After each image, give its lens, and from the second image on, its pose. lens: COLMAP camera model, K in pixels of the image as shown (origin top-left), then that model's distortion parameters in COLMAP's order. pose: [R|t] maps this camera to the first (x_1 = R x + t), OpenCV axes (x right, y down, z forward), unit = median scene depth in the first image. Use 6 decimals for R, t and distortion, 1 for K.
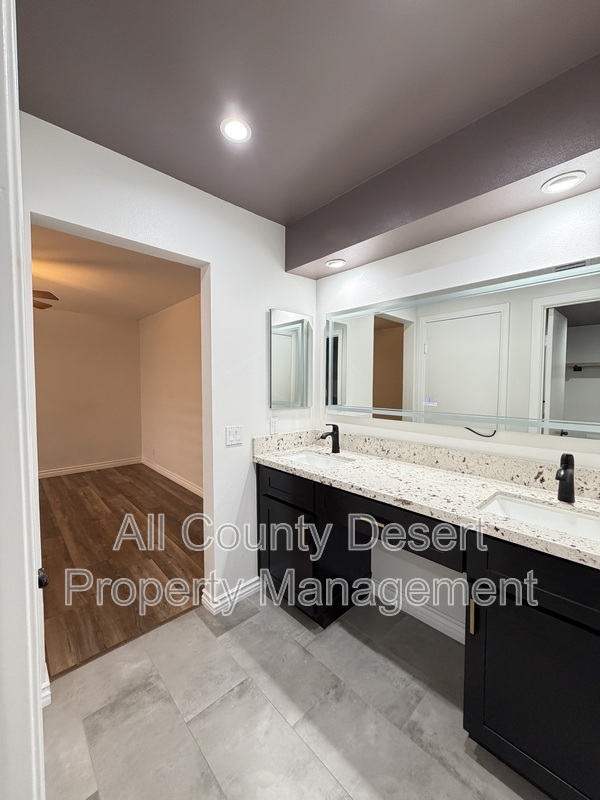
lens RADIAL K [[318.8, 0, 298.9], [0, 318.8, 399.9], [0, 0, 1]] dist [0.001475, 0.000163]
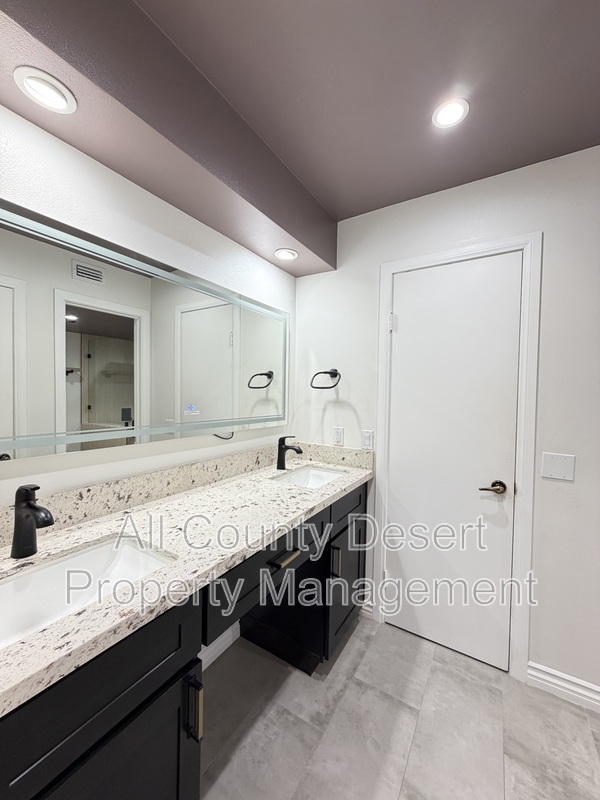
lens RADIAL K [[318.8, 0, 298.1], [0, 318.8, 398.7], [0, 0, 1]] dist [0.001475, 0.000163]
pose [[-0.257404, -0.025305, 0.965973, -0.514490], [0.028401, 0.999027, 0.033739, -0.049810], [-0.965886, 0.036119, -0.256435, 1.094764]]
